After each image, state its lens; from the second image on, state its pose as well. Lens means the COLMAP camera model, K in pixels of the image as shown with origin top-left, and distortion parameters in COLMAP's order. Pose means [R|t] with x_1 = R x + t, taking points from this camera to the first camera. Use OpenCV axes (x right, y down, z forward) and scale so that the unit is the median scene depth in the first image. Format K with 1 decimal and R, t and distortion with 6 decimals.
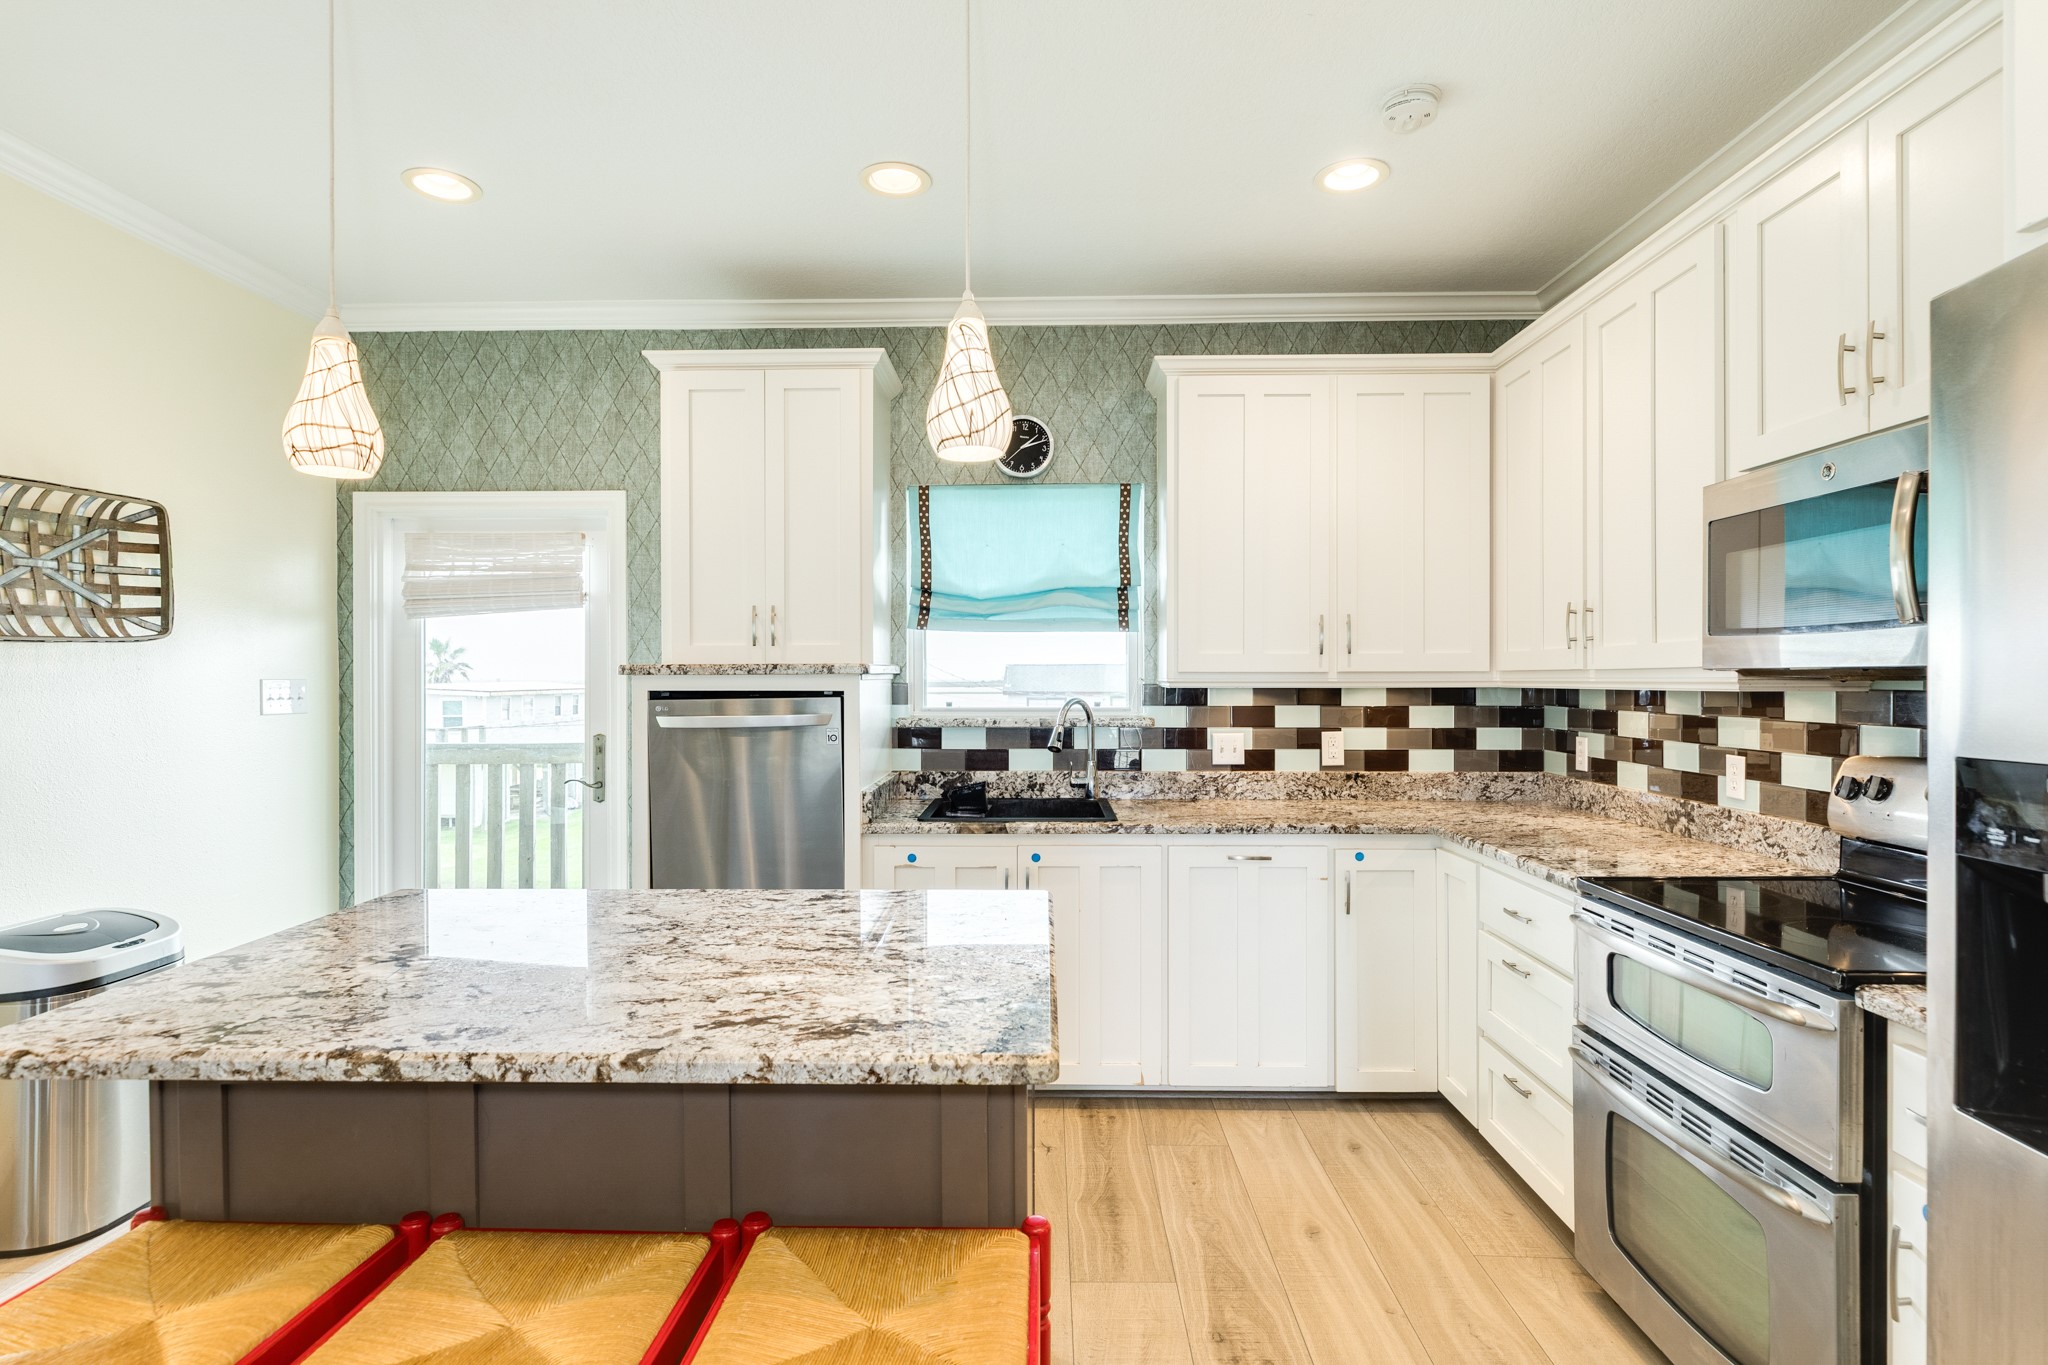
lens RADIAL K [[1045.4, 0, 1021.7], [0, 1045.4, 678.8], [0, 0, 1]] dist [-0.000315, -0.000425]
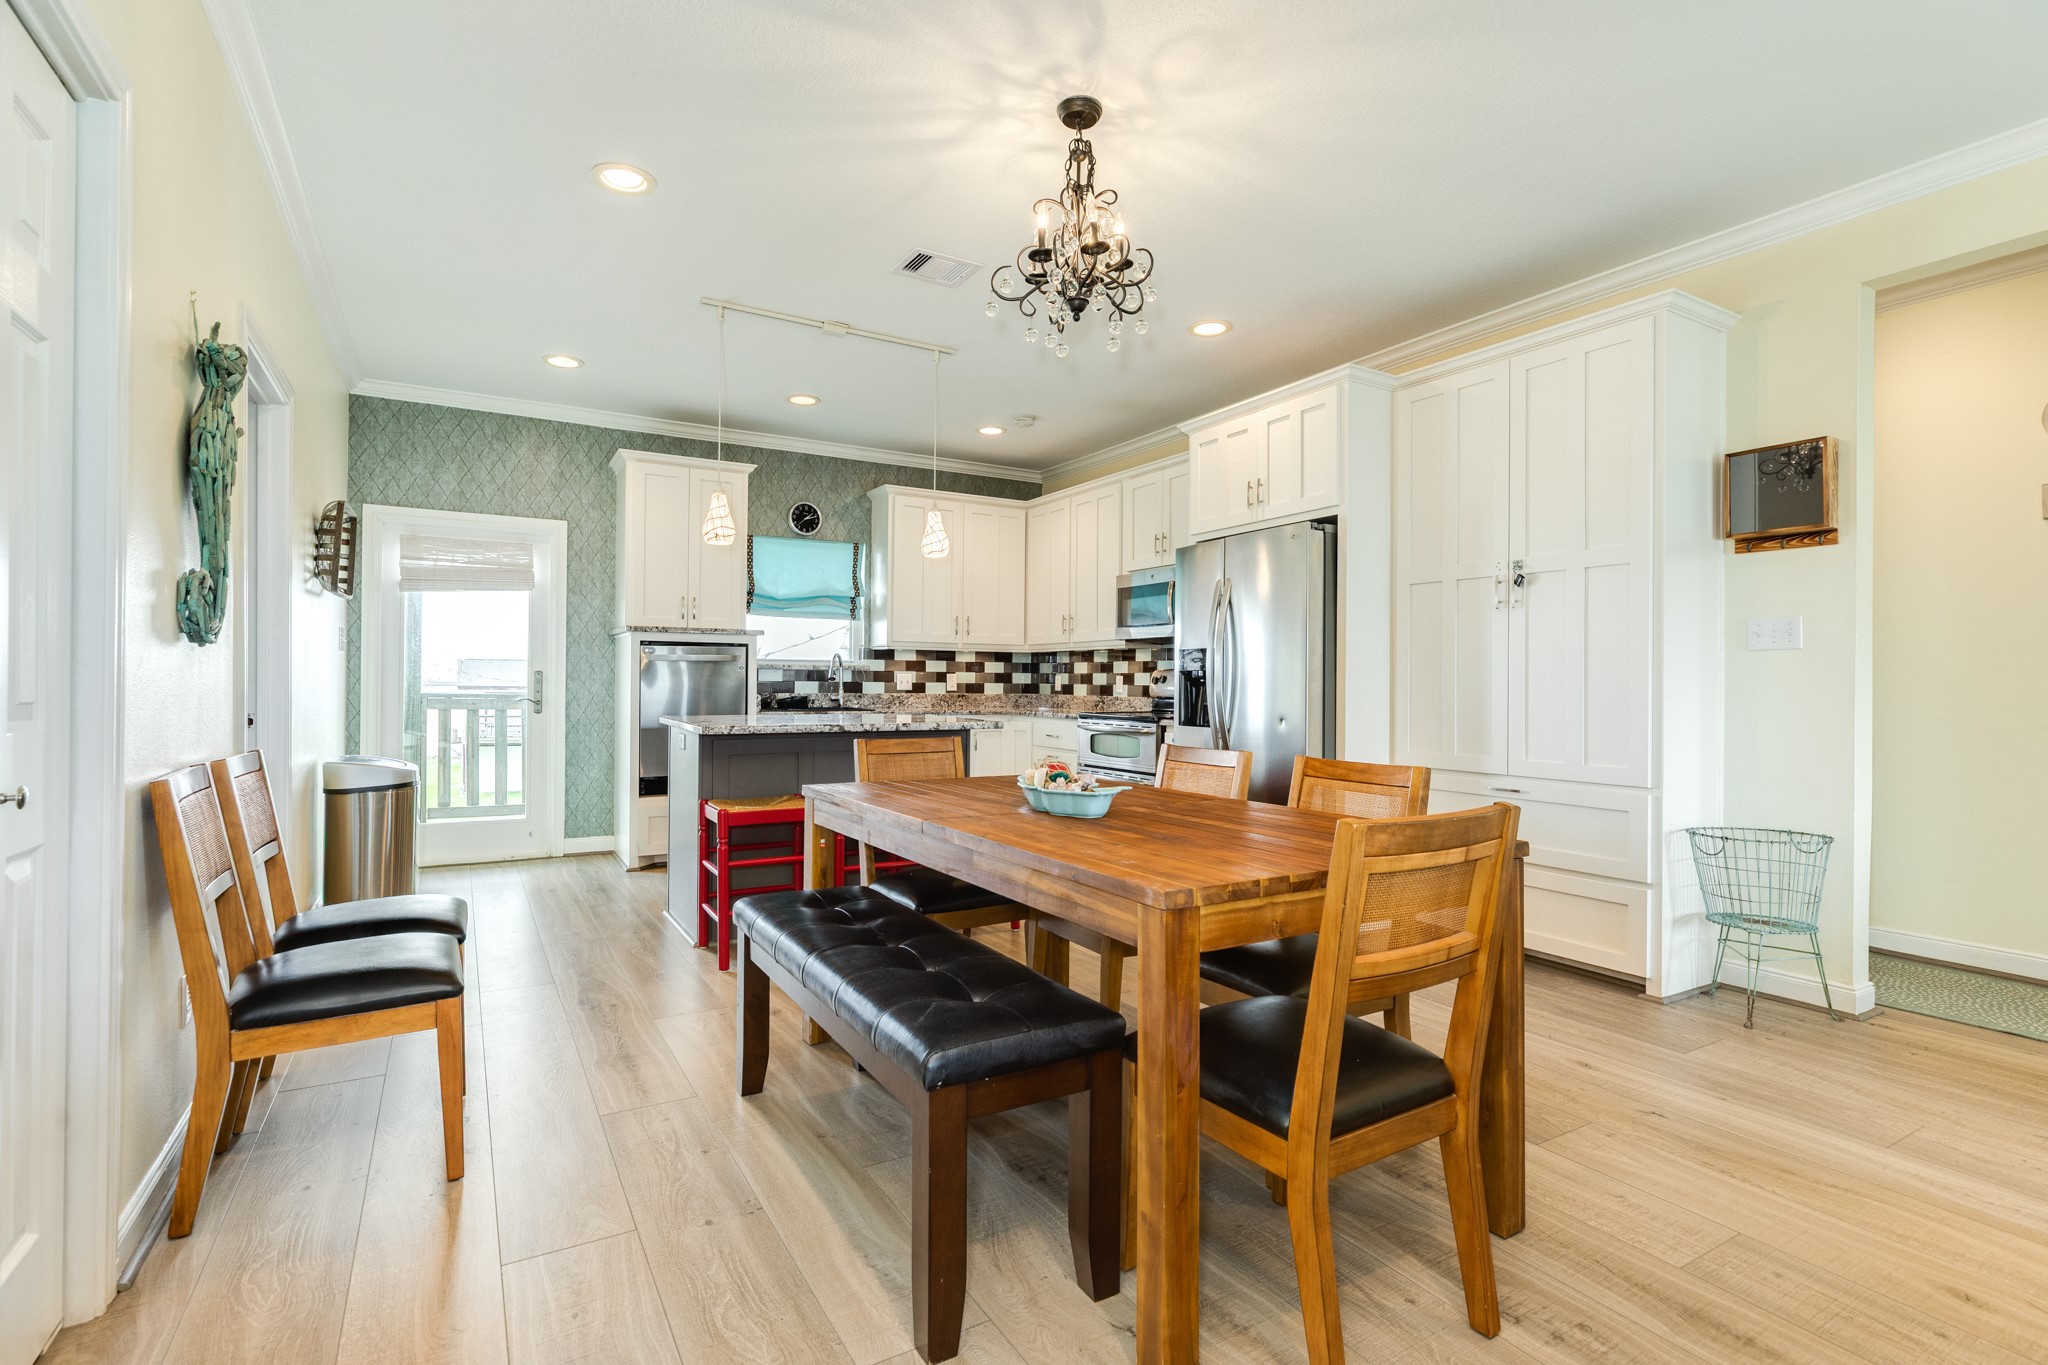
lens RADIAL K [[962.8, 0, 1022.4], [0, 962.8, 683.9], [0, 0, 1]] dist [-0.003920, 0.000338]
pose [[0.850677, 0.008469, 0.525620, -0.592079], [-0.010071, 0.999949, 0.000188, 0.070906], [-0.525592, -0.005454, 0.850719, -0.691702]]
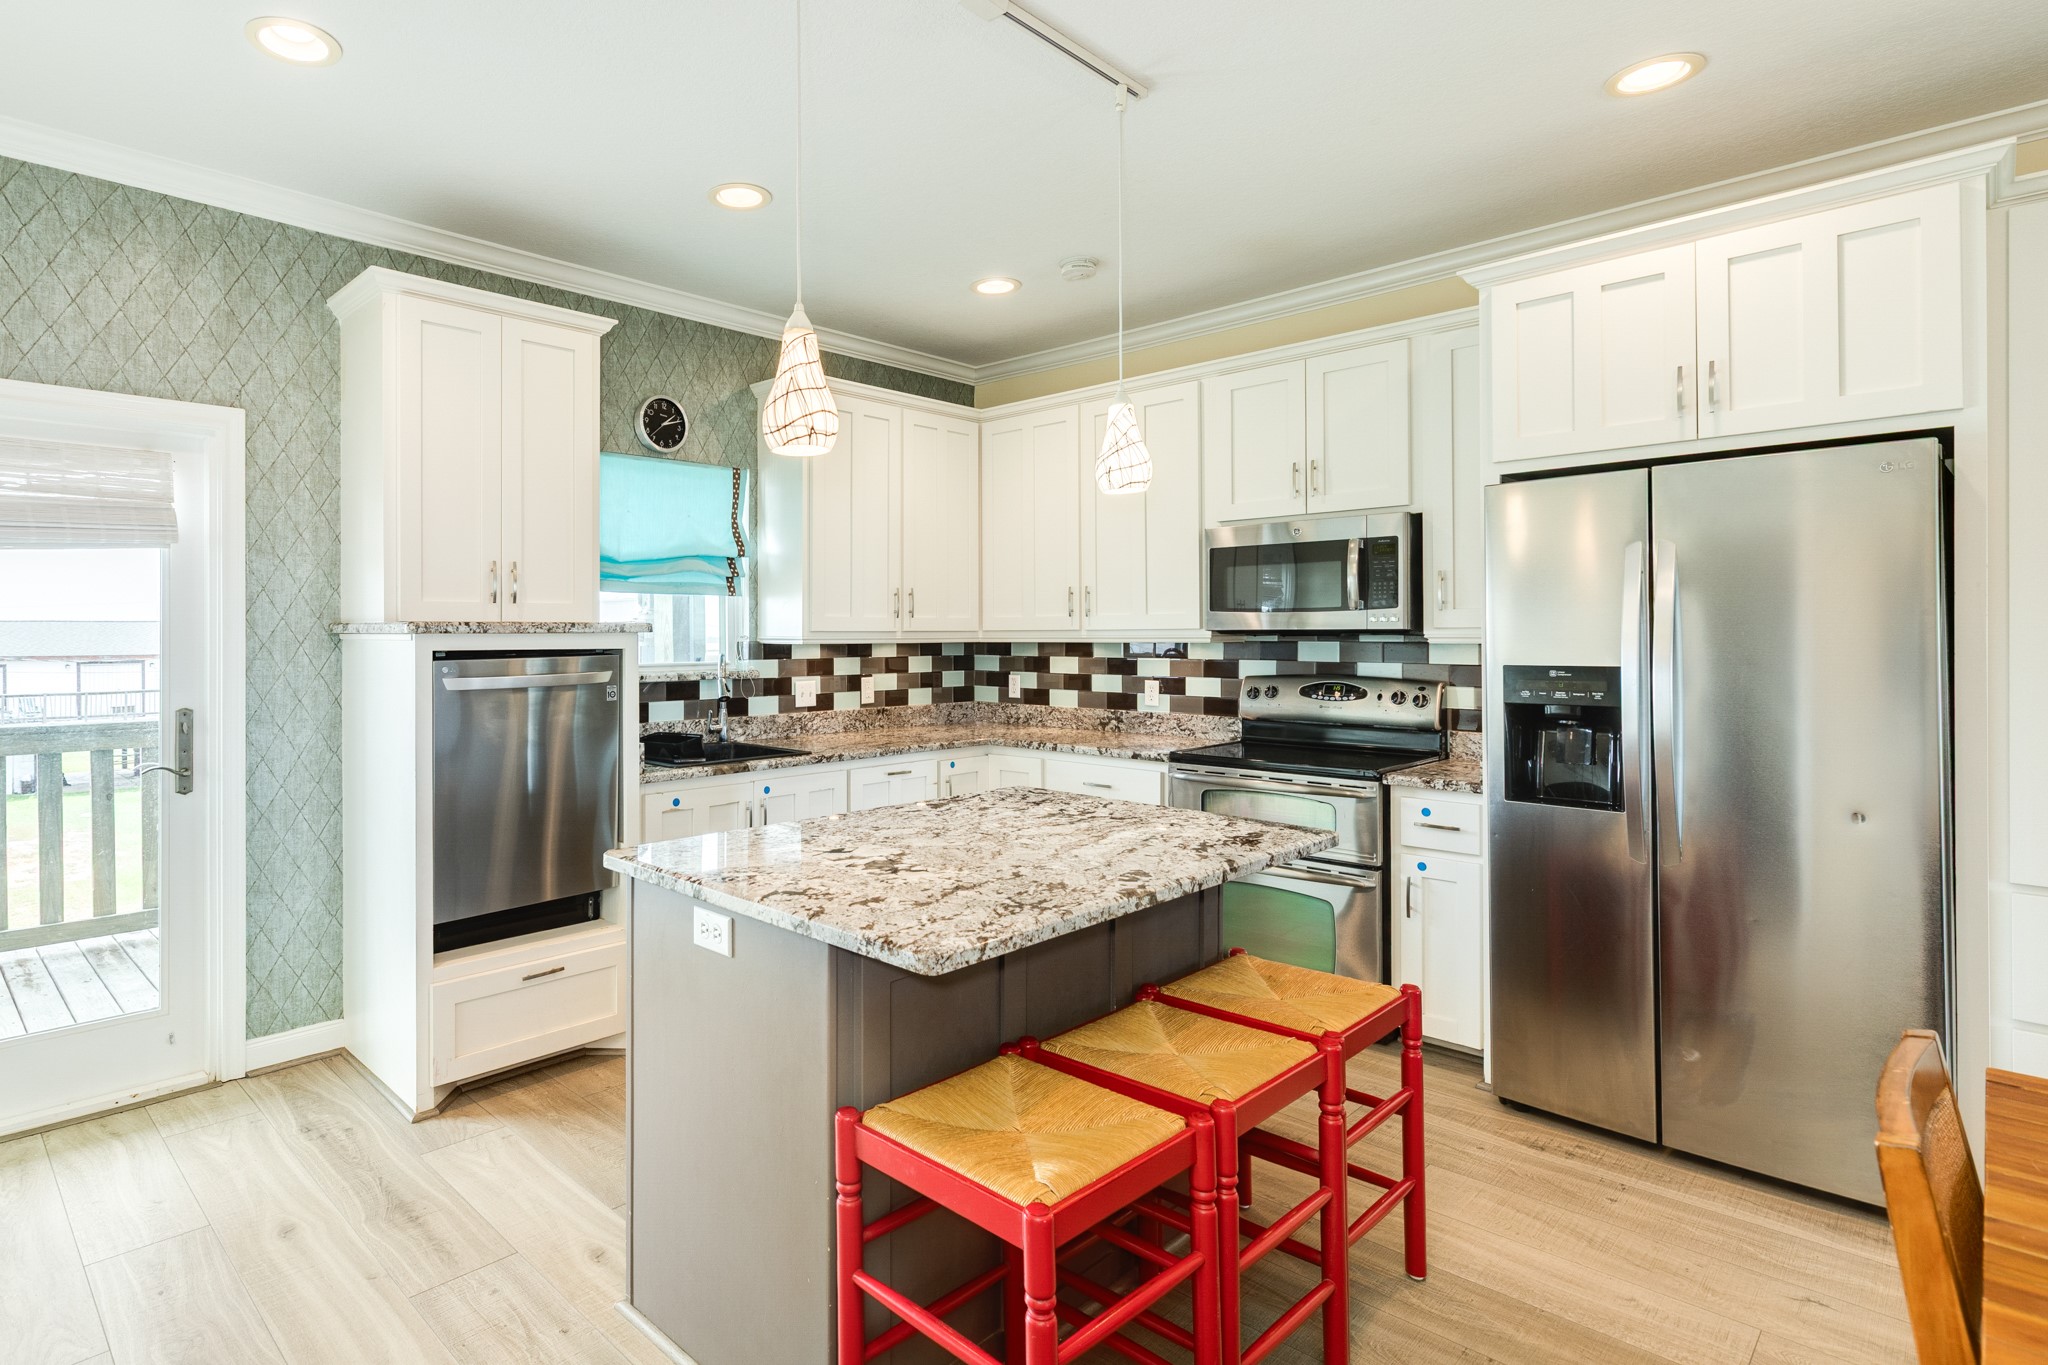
lens RADIAL K [[1045.4, 0, 859.7], [0, 1045.4, 636.0], [0, 0, 1]] dist [-0.000315, -0.000425]
pose [[0.718813, -0.001627, 0.695201, -0.635177], [0.002127, 0.999998, 0.000142, -0.000827], [-0.695200, 0.001377, 0.718815, 0.076830]]
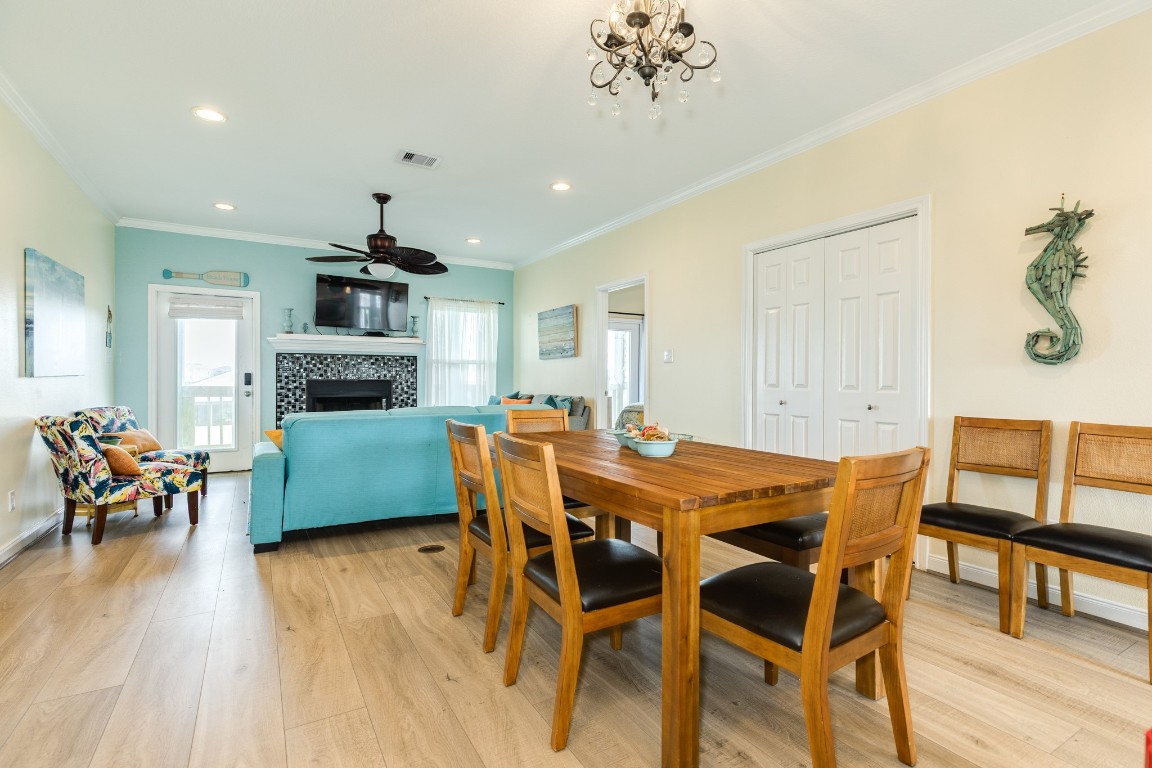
lens RADIAL K [[541.6, 0, 574.8], [0, 541.6, 381.9], [0, 0, 1]] dist [-0.003920, 0.000338]
pose [[-0.850341, 0.002729, -0.526225, 0.167964], [-0.001287, 0.999973, 0.007265, 0.072252], [0.526230, 0.006855, -0.850314, 0.331831]]
